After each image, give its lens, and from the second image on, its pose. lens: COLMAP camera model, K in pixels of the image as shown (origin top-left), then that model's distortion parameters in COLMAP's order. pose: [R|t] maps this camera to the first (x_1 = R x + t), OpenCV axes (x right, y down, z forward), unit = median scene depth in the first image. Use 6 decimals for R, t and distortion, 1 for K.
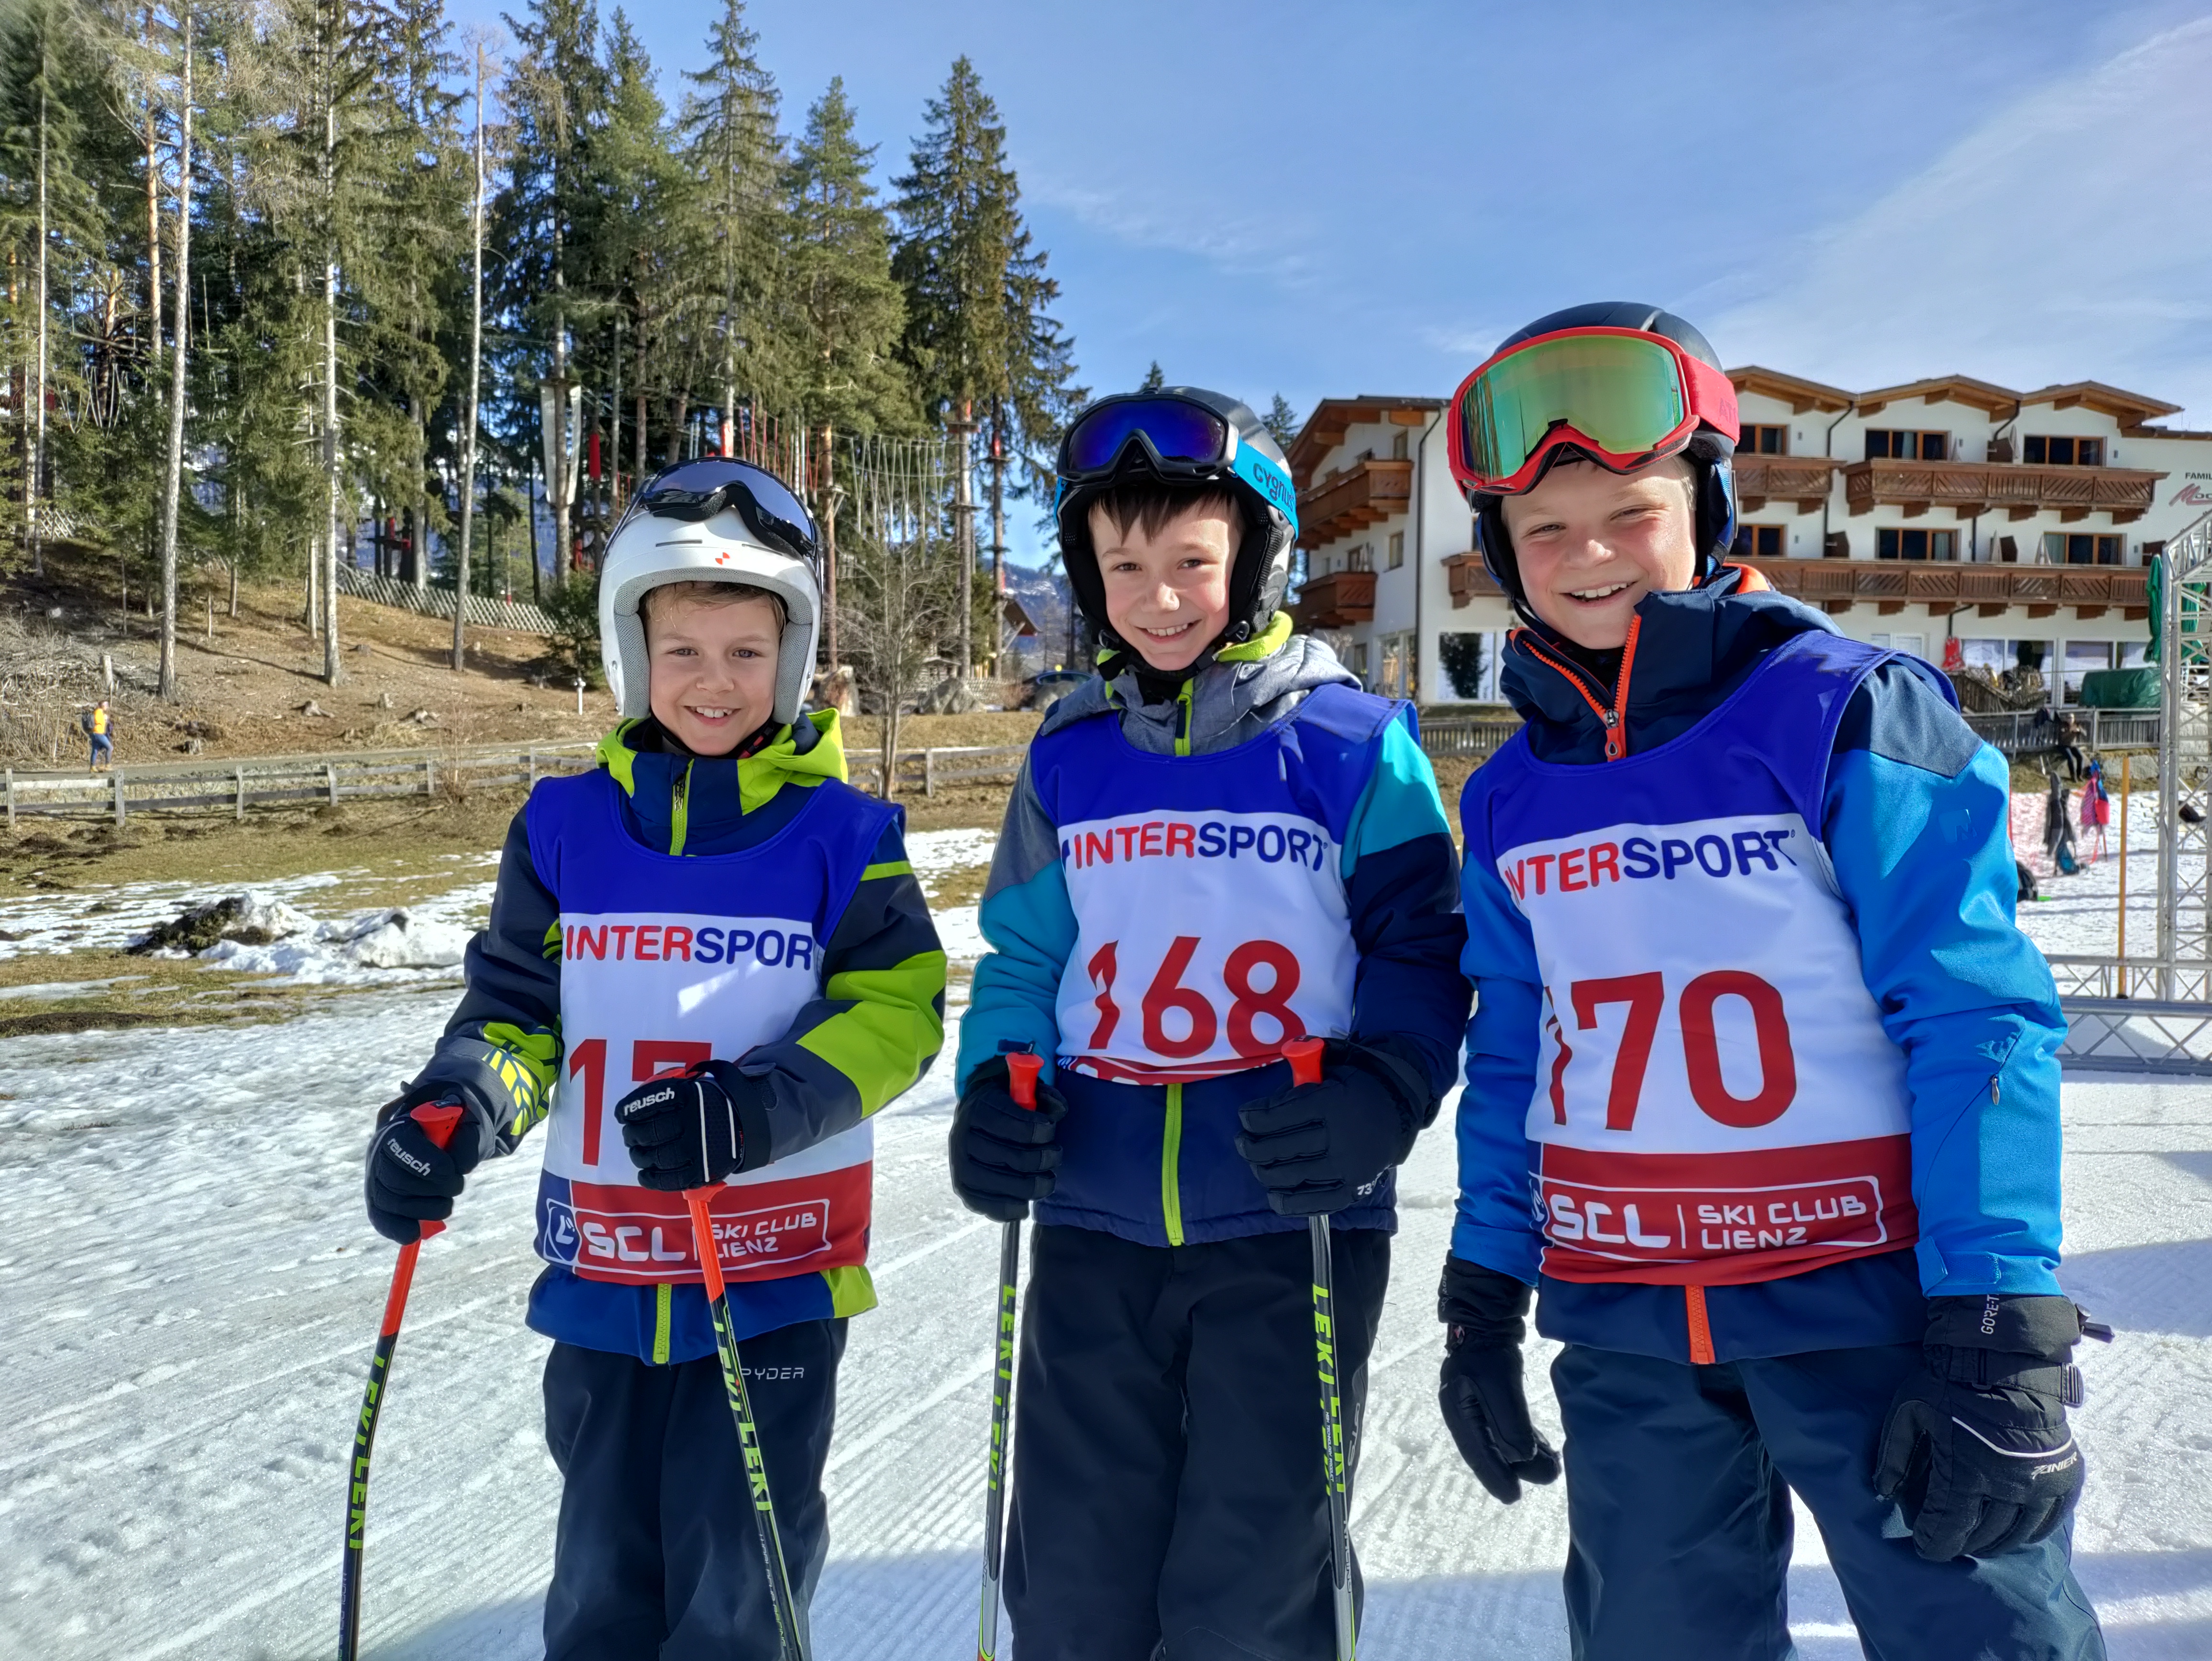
lens RADIAL K [[1624.1, 0, 1100.1], [0, 1624.1, 833.8], [0, 0, 1]] dist [0.040184, -0.045385]
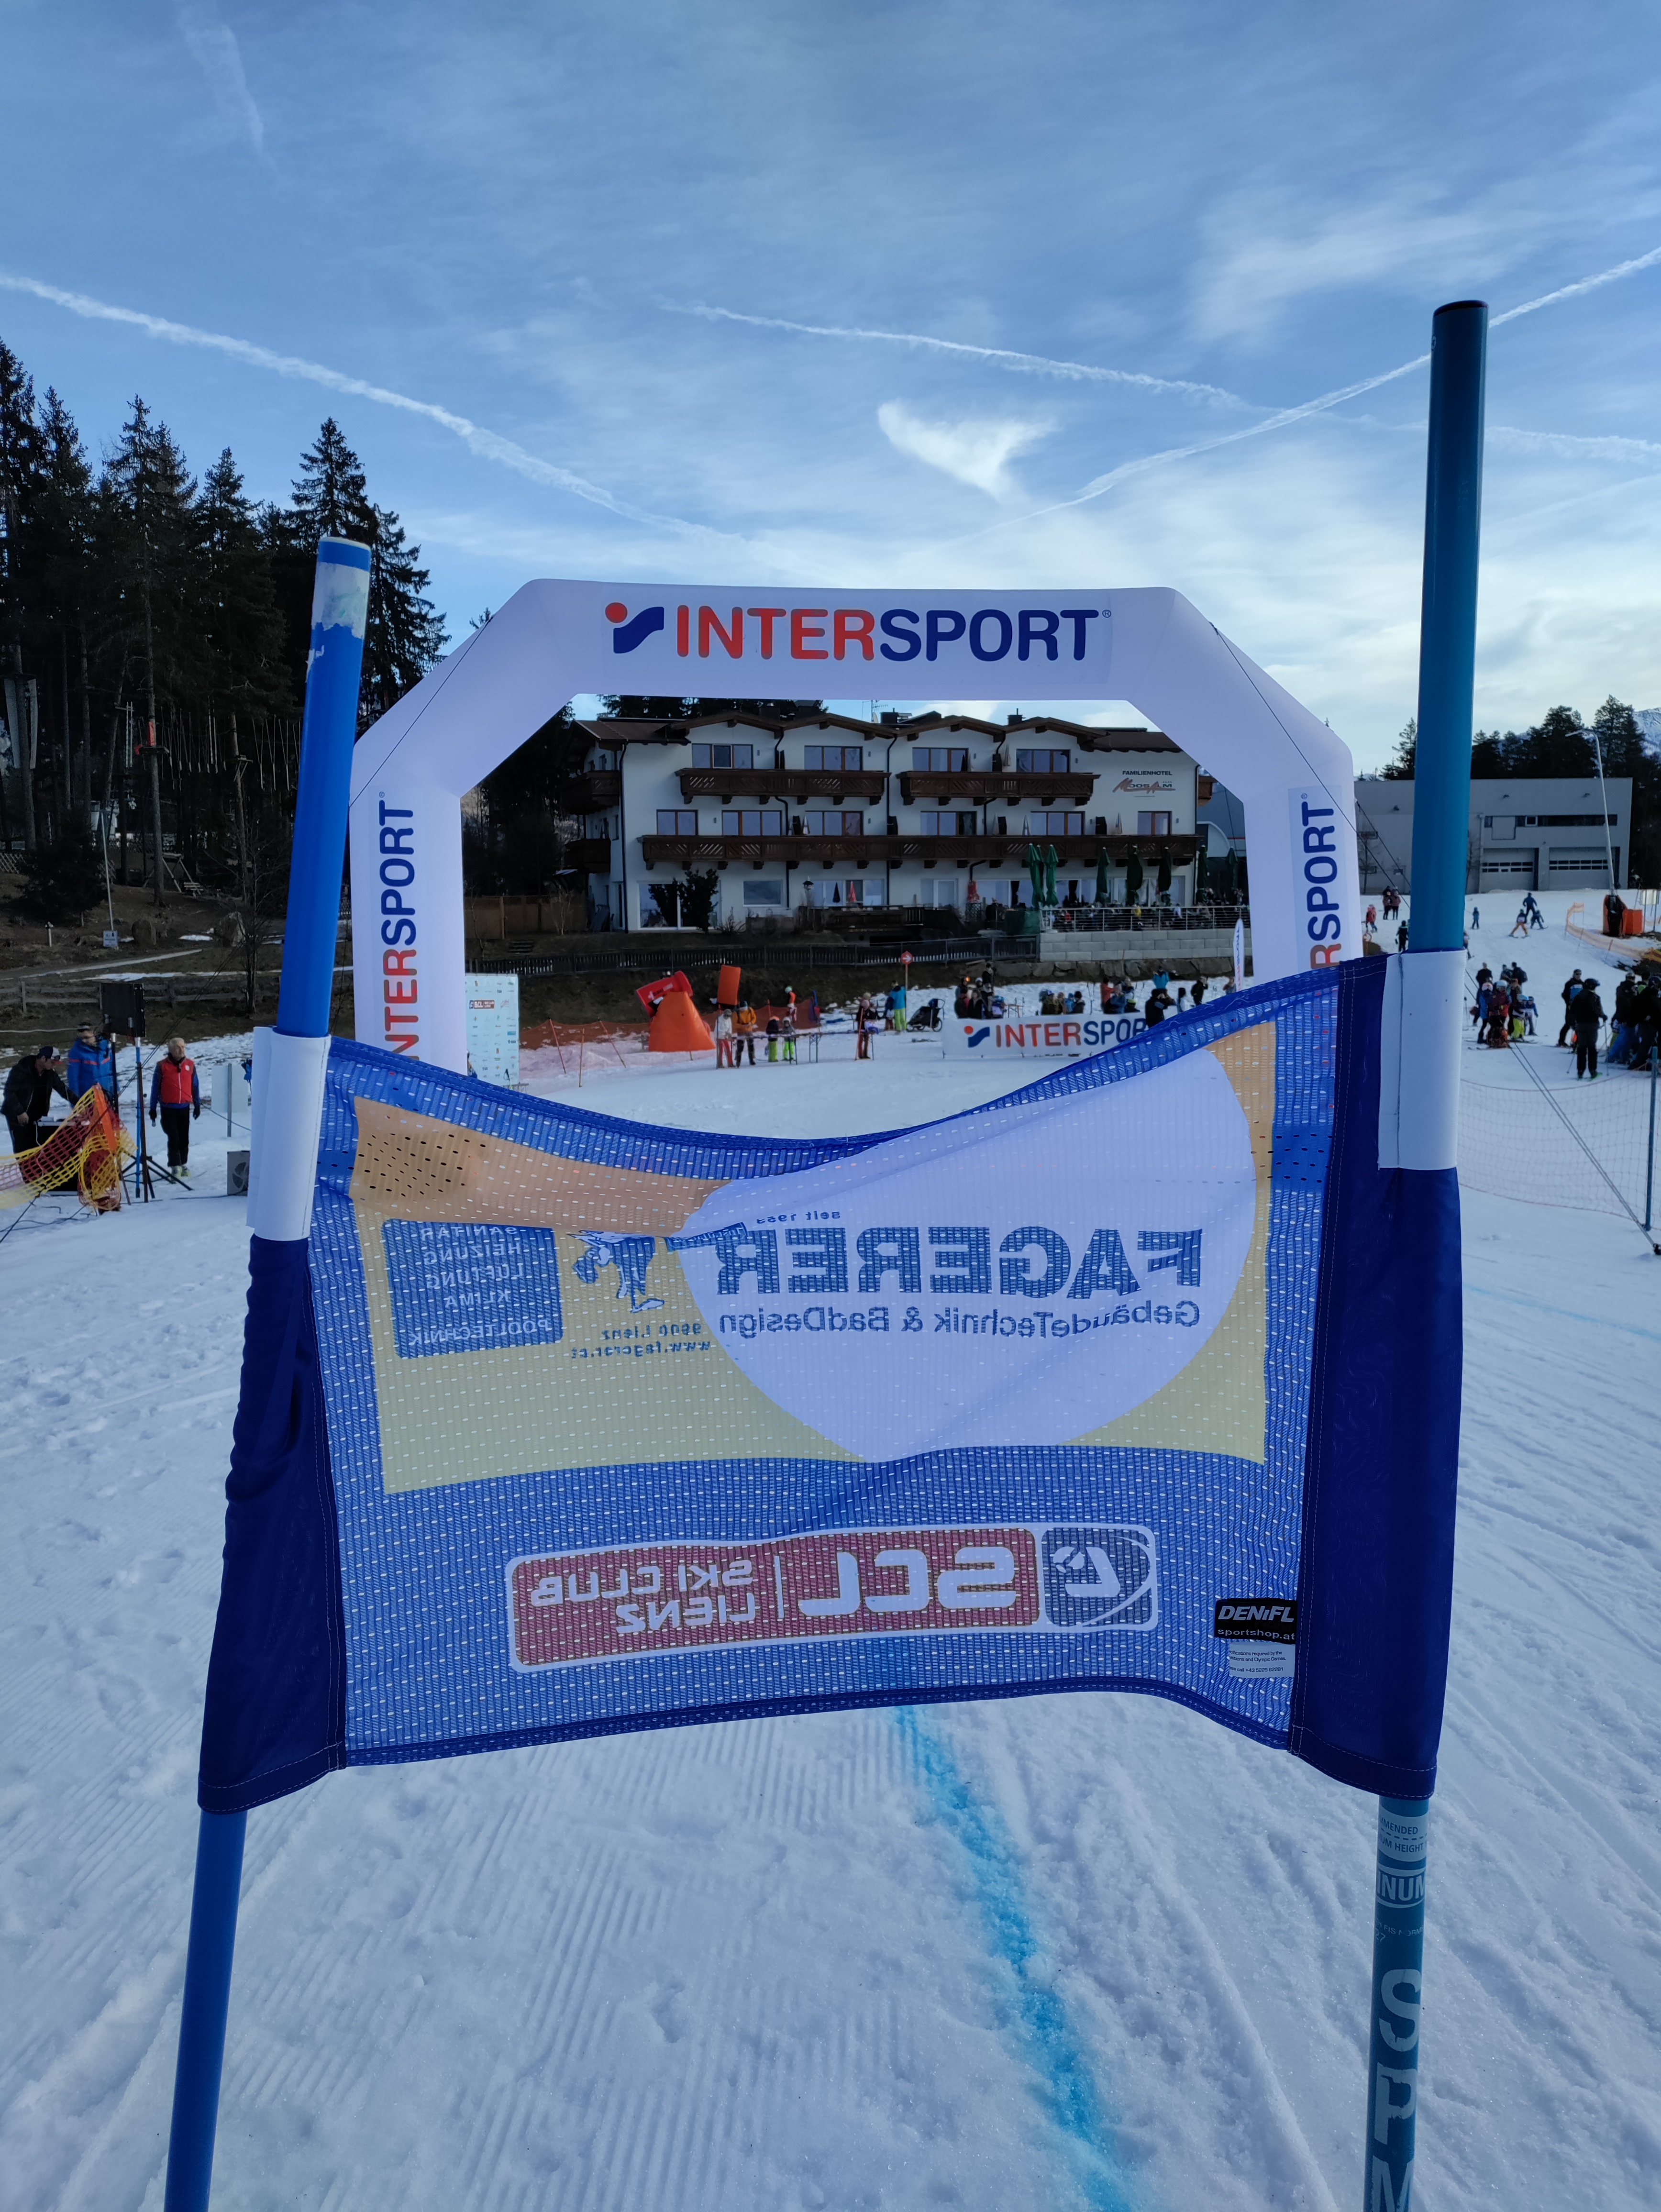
lens RADIAL K [[1611.7, 0, 818.0], [0, 1611.7, 1085.2], [0, 0, 1]] dist [0.070722, -0.089413]
pose [[0.990966, -0.030098, 0.130690, 0.128672], [0.021655, 0.997614, 0.065552, -0.022753], [-0.132351, -0.062130, 0.989254, -0.417056]]
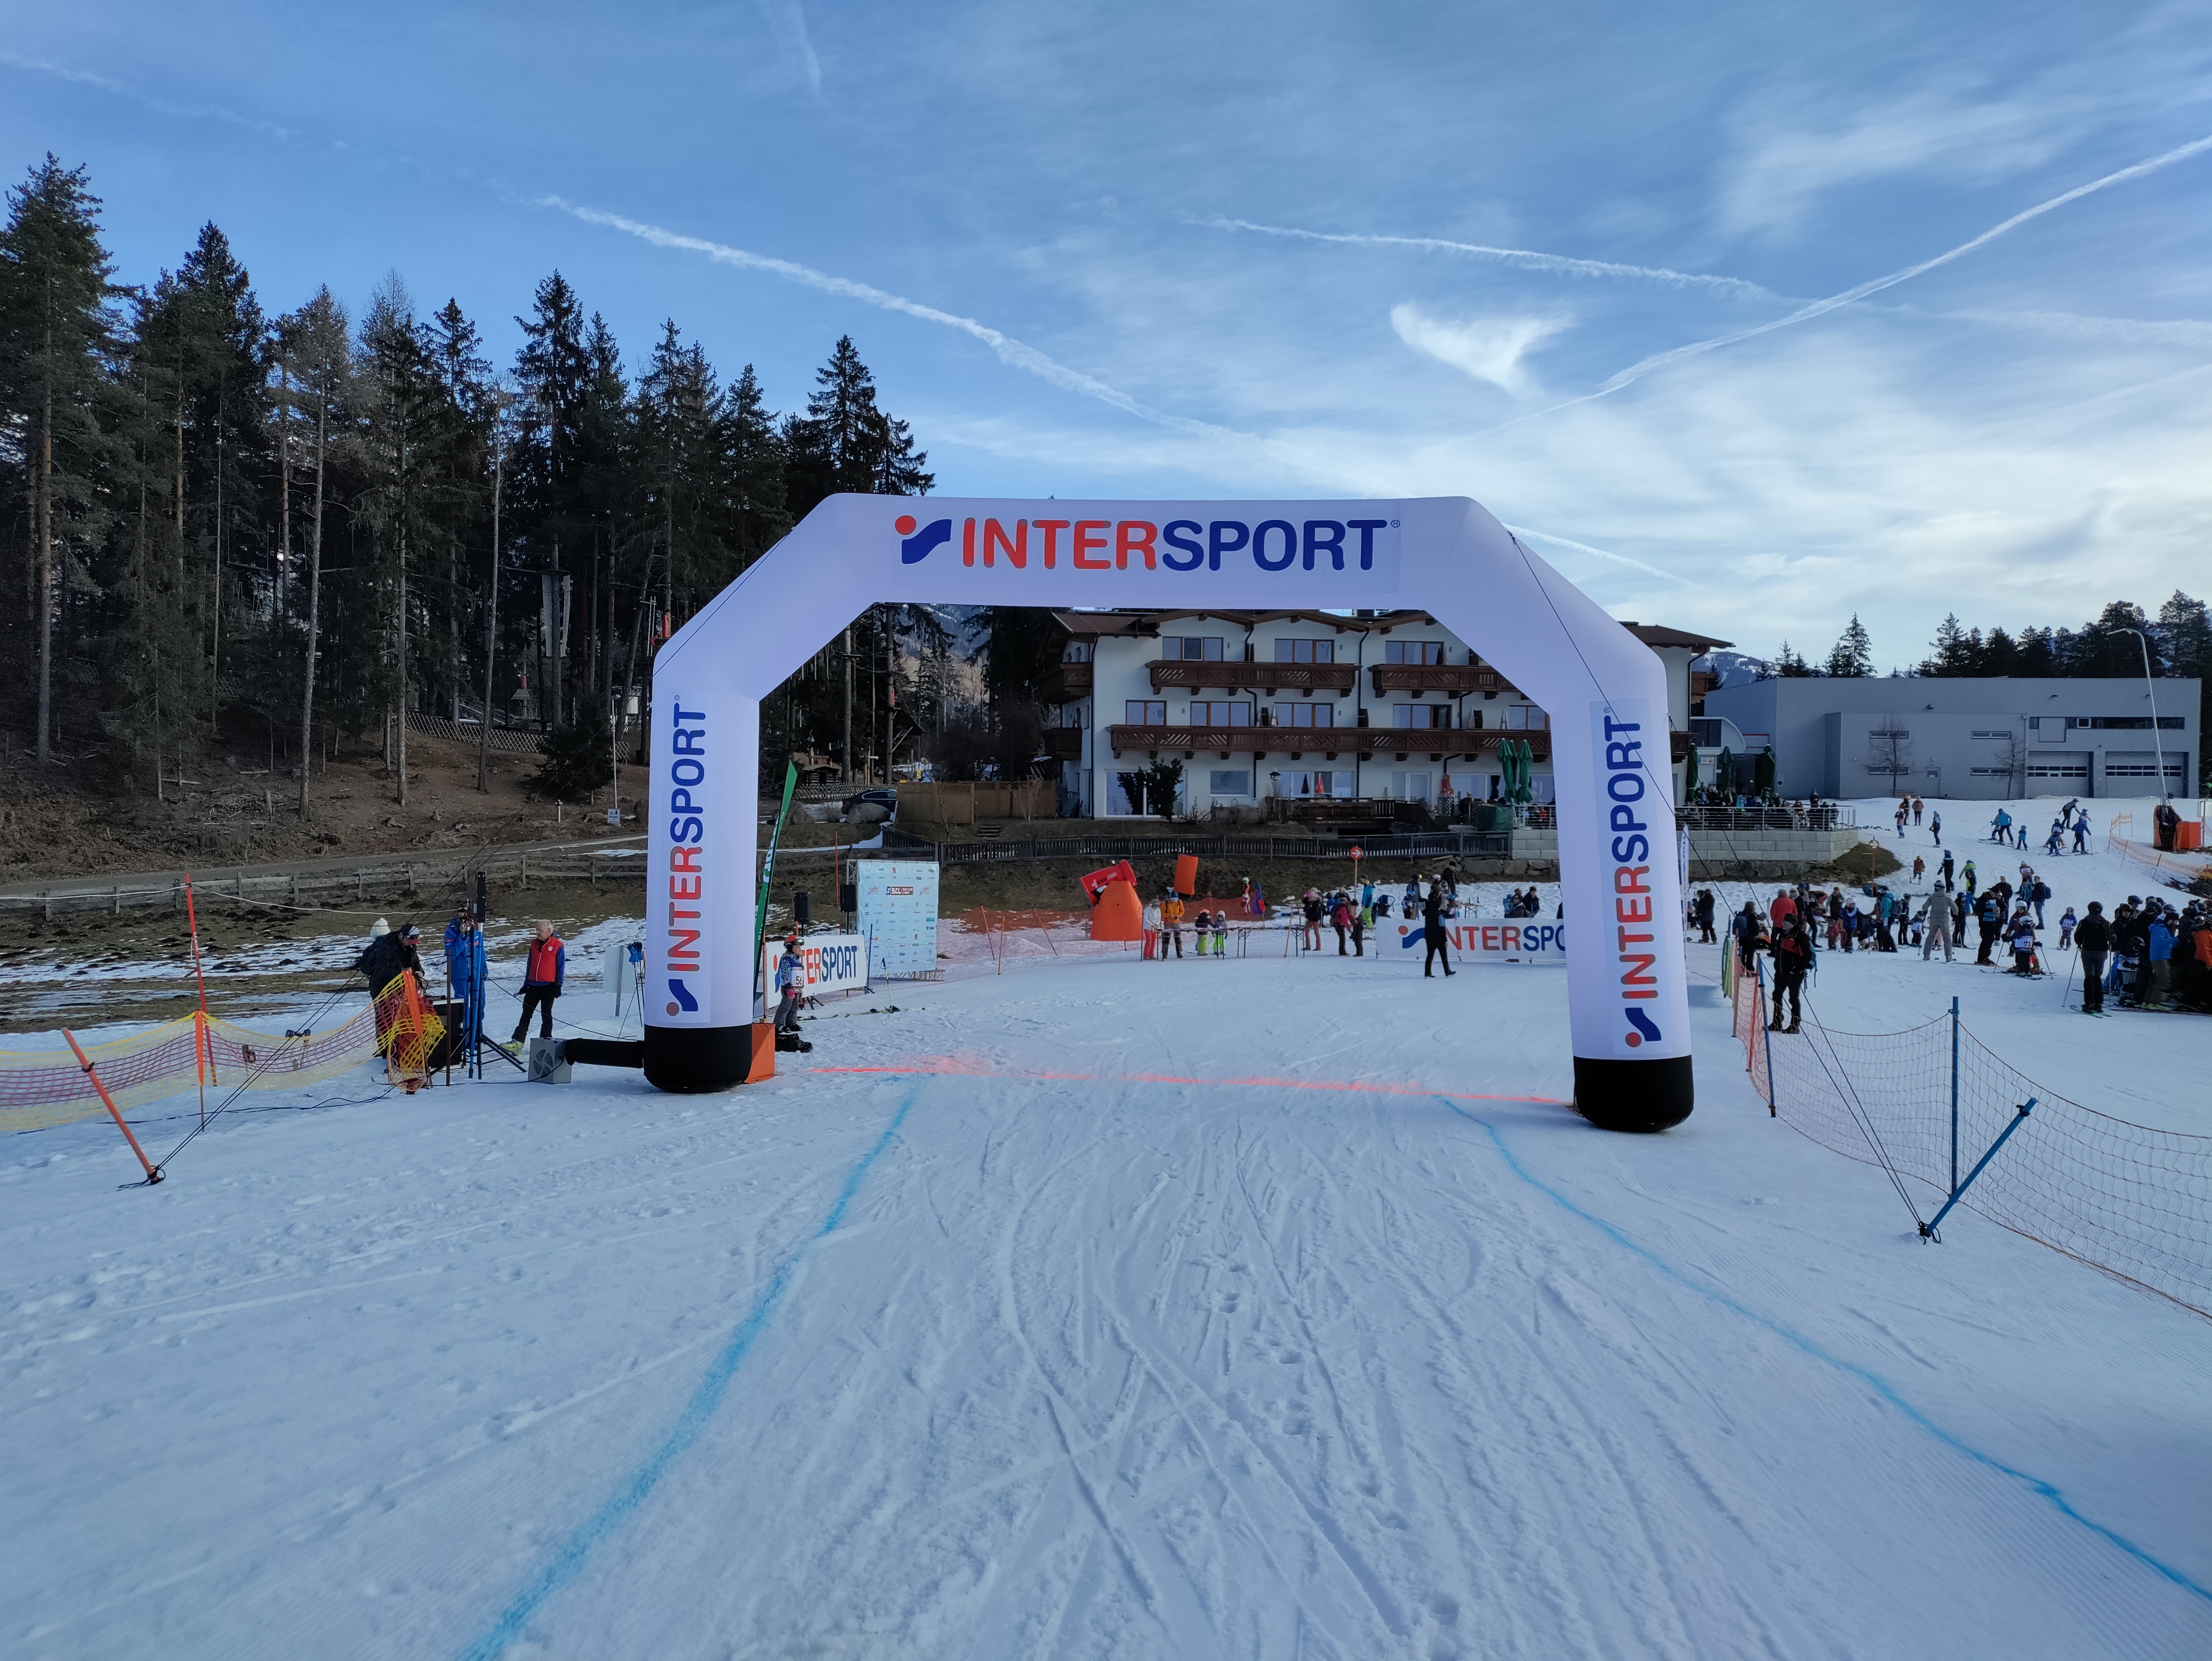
lens RADIAL K [[1604.8, 0, 1089.6], [0, 1604.8, 854.2], [0, 0, 1]] dist [0.061426, -0.074215]
pose [[0.999898, 0.004239, -0.013615, 0.160583], [-0.004339, 0.999964, -0.007309, -0.025399], [0.013583, 0.007368, 0.999881, -0.413420]]
